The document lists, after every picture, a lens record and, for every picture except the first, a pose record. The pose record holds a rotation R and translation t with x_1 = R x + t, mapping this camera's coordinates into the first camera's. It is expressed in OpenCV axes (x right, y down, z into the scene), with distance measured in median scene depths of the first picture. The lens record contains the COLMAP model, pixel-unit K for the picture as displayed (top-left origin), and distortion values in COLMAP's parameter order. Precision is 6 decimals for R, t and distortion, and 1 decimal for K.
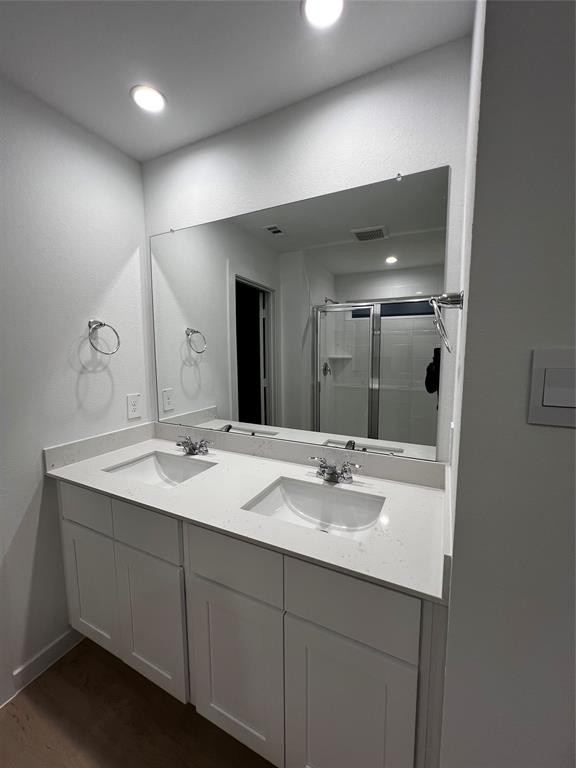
lens RADIAL K [[307.1, 0, 285.4], [0, 307.1, 382.2], [0, 0, 1]] dist [-0.002629, 0.000582]
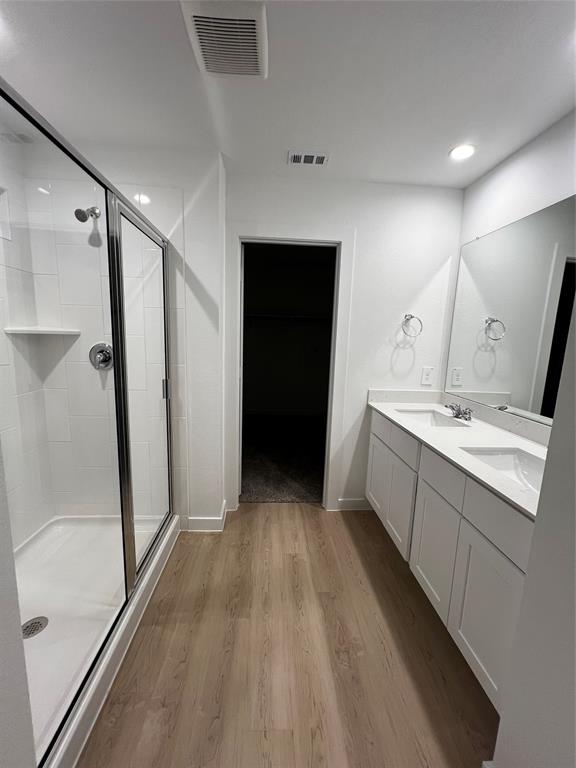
lens RADIAL K [[307.1, 0, 285.2], [0, 307.1, 385.0], [0, 0, 1]] dist [-0.002629, 0.000582]
pose [[0.500369, 0.161975, -0.850527, 0.389312], [-0.127348, 0.985429, 0.112746, 0.046993], [0.856396, 0.051899, 0.513705, -0.265176]]
